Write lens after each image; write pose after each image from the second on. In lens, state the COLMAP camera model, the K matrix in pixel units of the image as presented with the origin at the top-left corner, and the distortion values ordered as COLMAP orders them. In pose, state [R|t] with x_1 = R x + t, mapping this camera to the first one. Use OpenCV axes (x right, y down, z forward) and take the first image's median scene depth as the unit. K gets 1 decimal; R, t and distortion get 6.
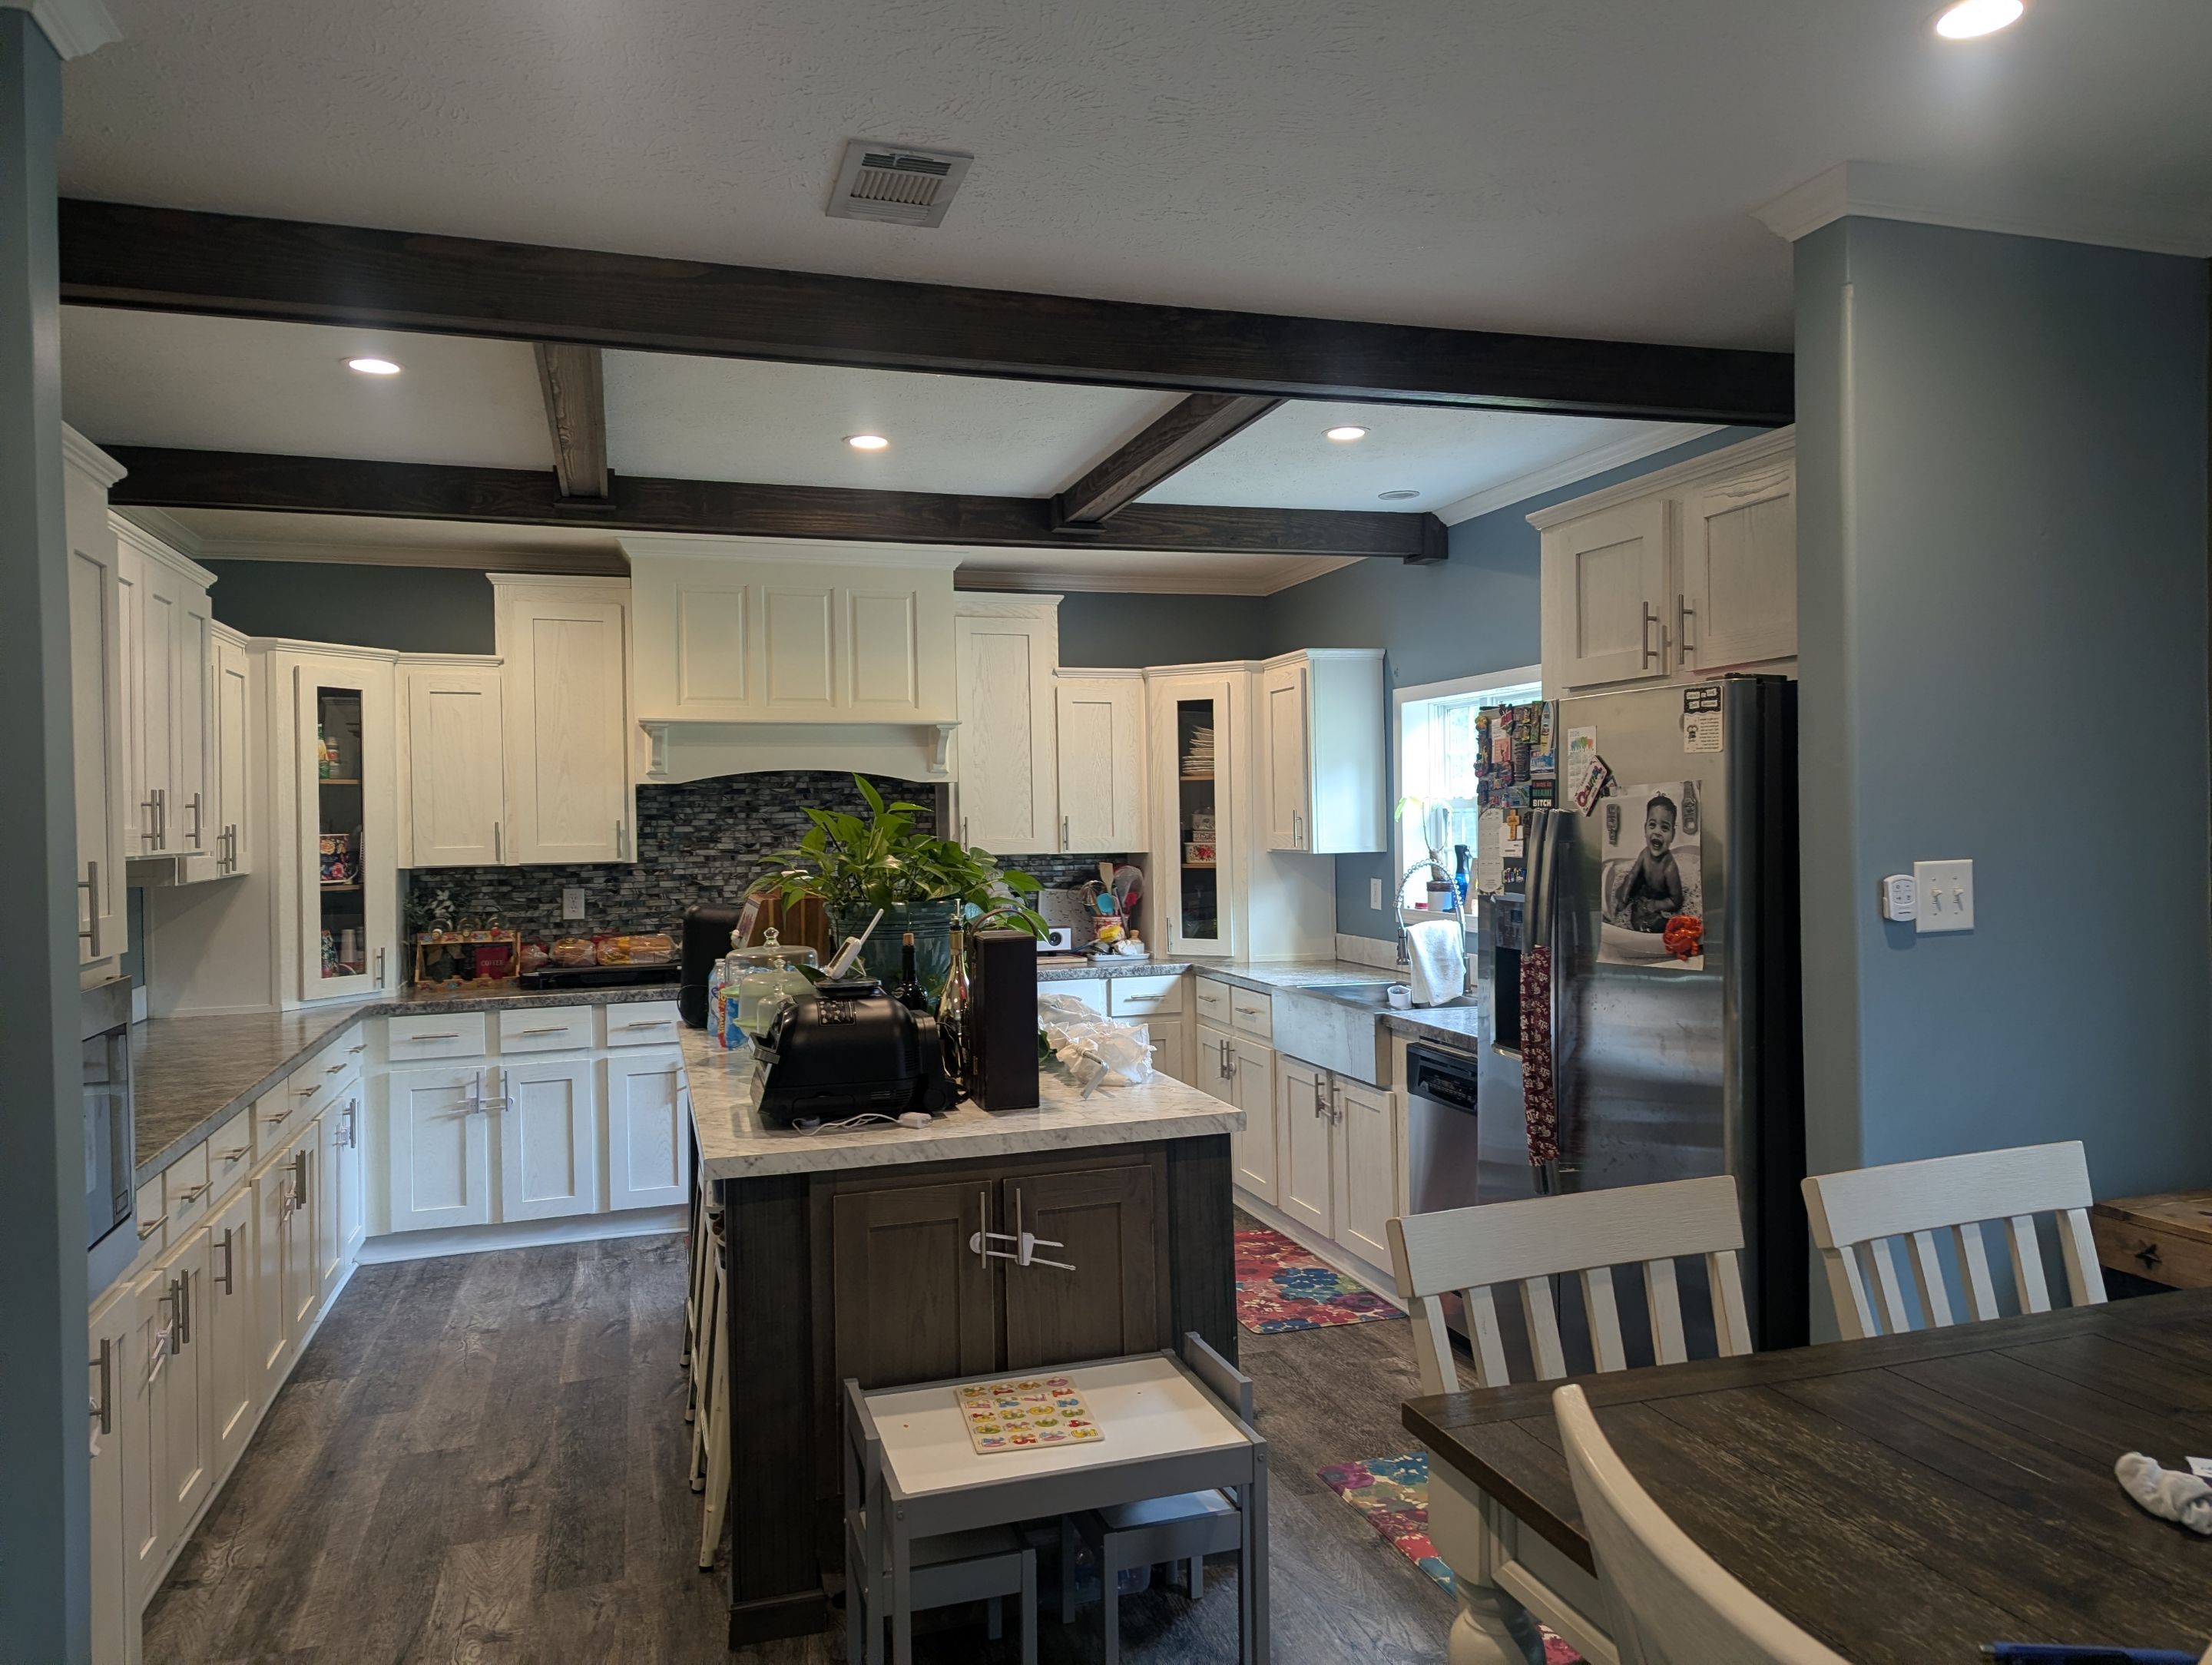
lens RADIAL K [[1550.7, 0, 1106.0], [0, 1550.7, 832.5], [0, 0, 1]] dist [0.040998, -0.002652]
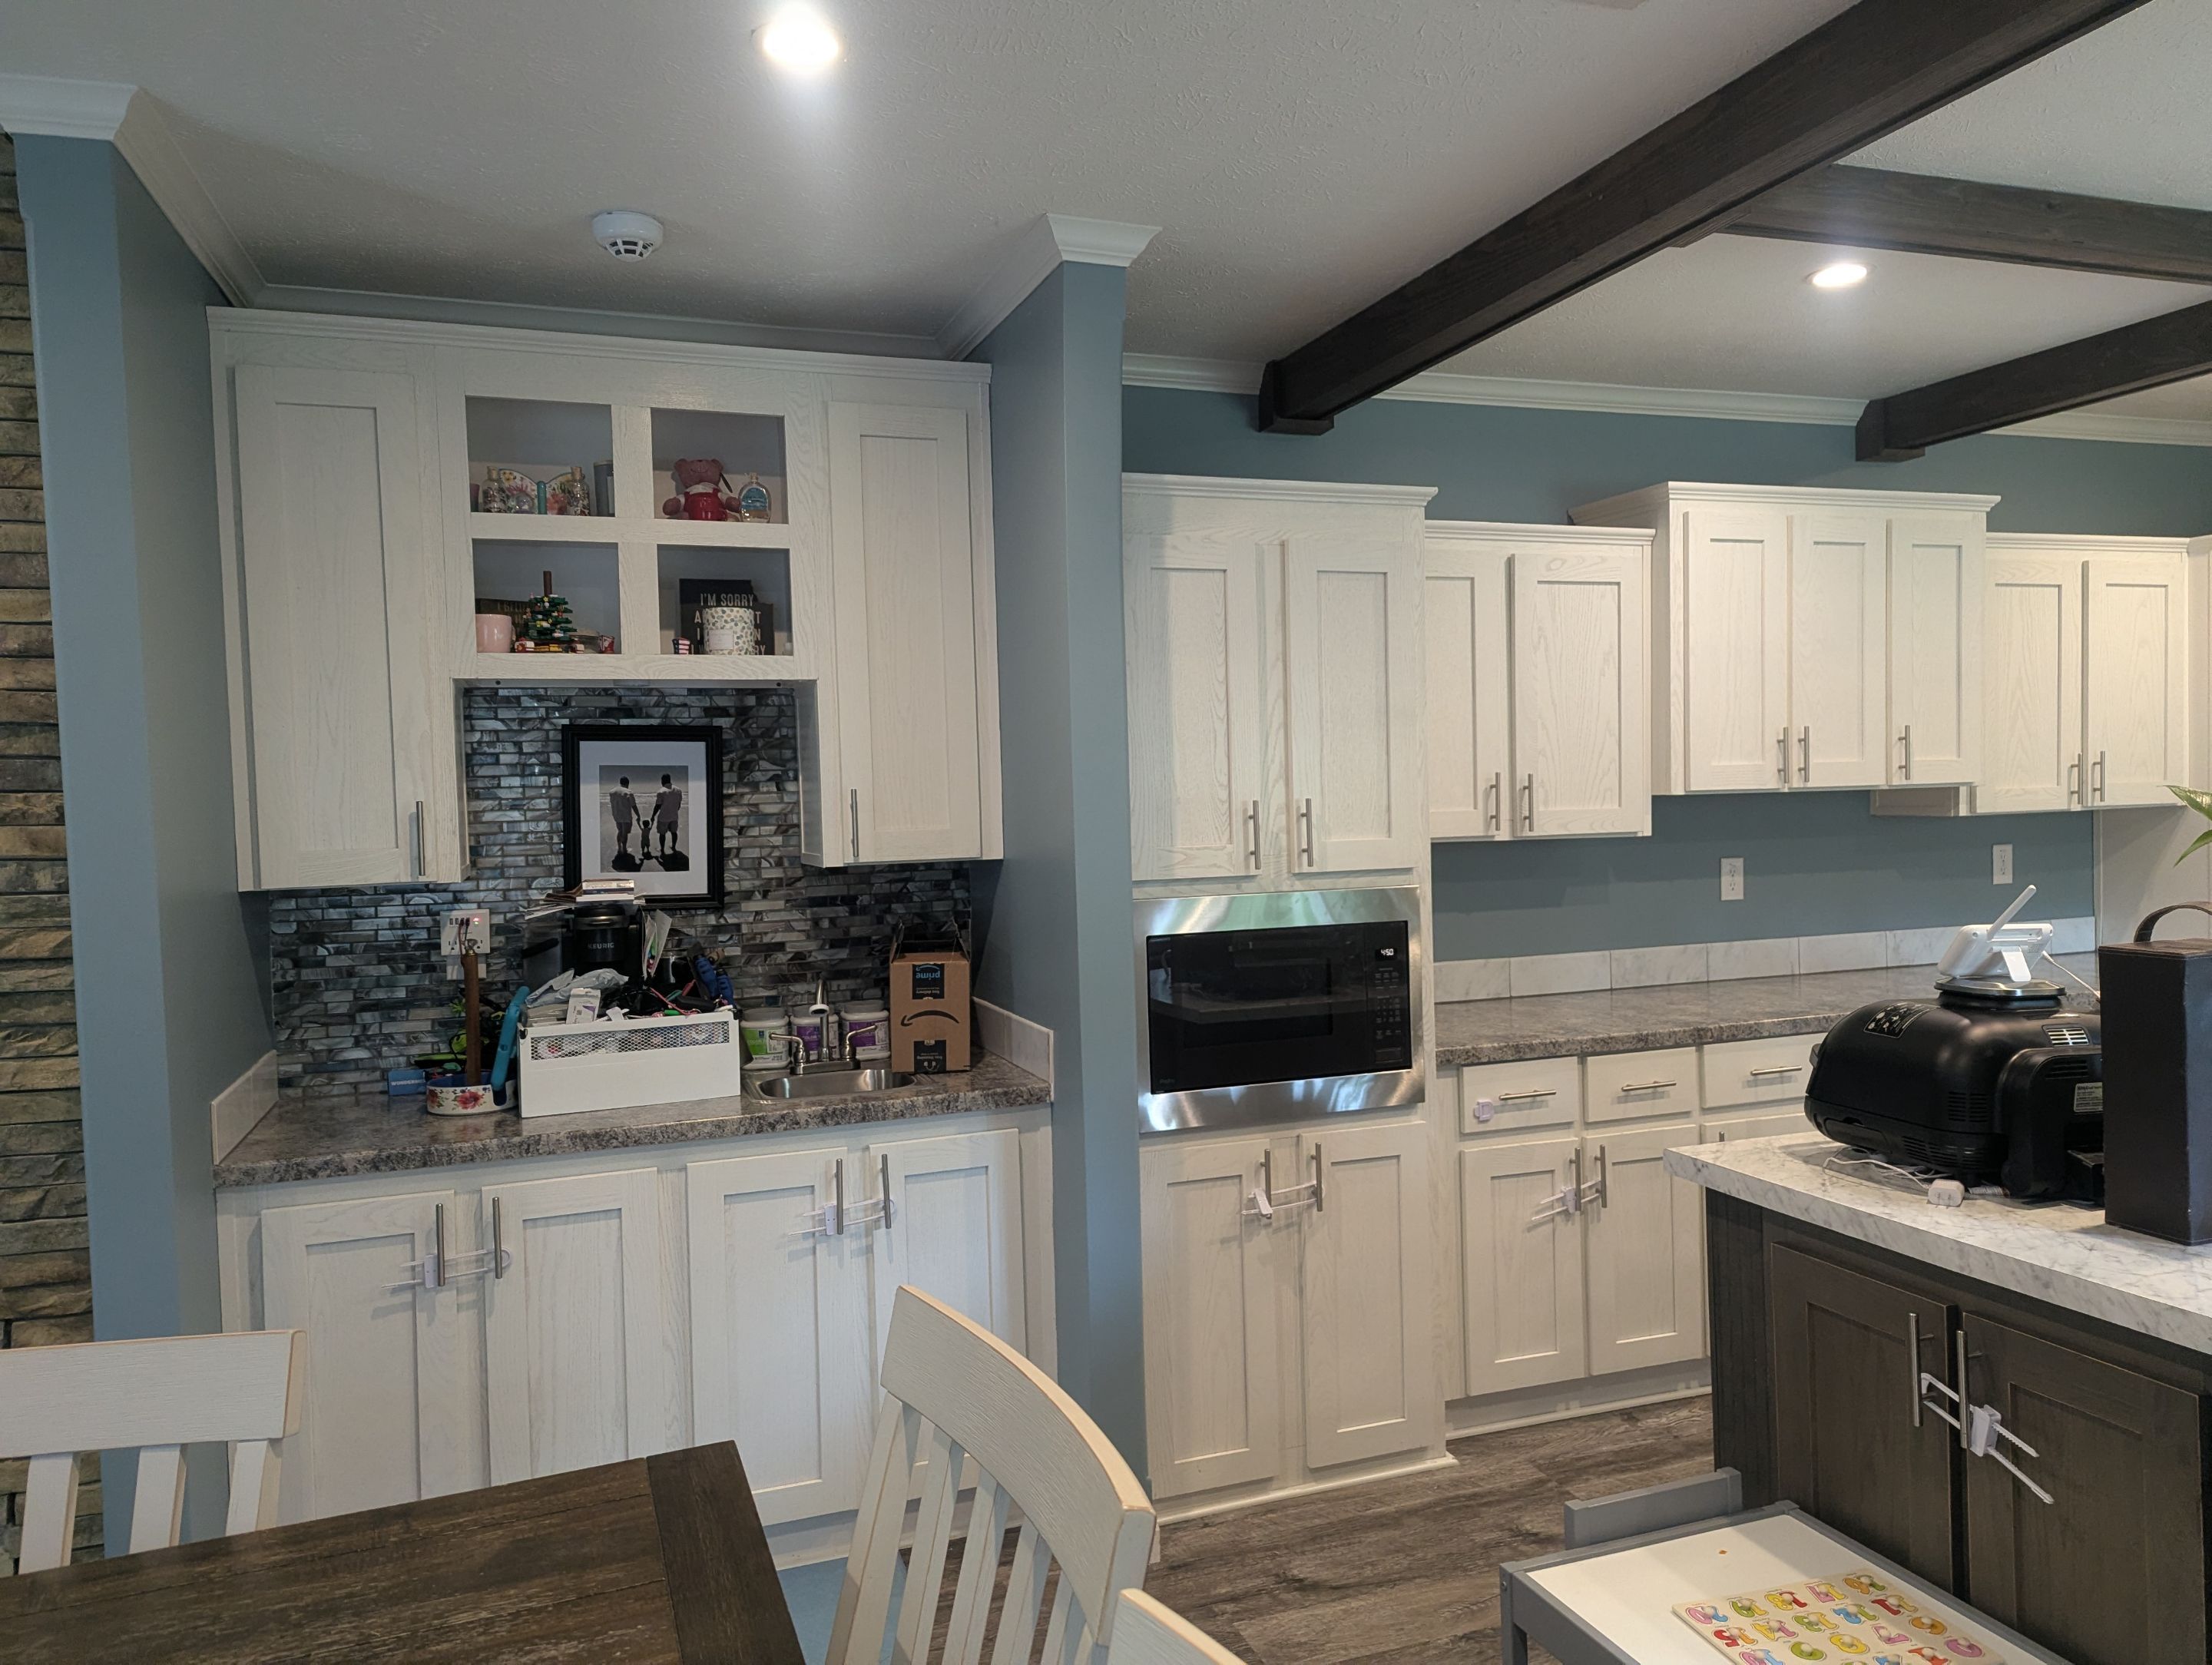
lens RADIAL K [[1550.7, 0, 1106.0], [0, 1550.7, 832.5], [0, 0, 1]] dist [0.040998, -0.002652]
pose [[0.050164, 0.043350, -0.997800, 0.590319], [0.020675, 0.998798, 0.044433, -0.014793], [0.998527, -0.022859, 0.049208, 0.638185]]
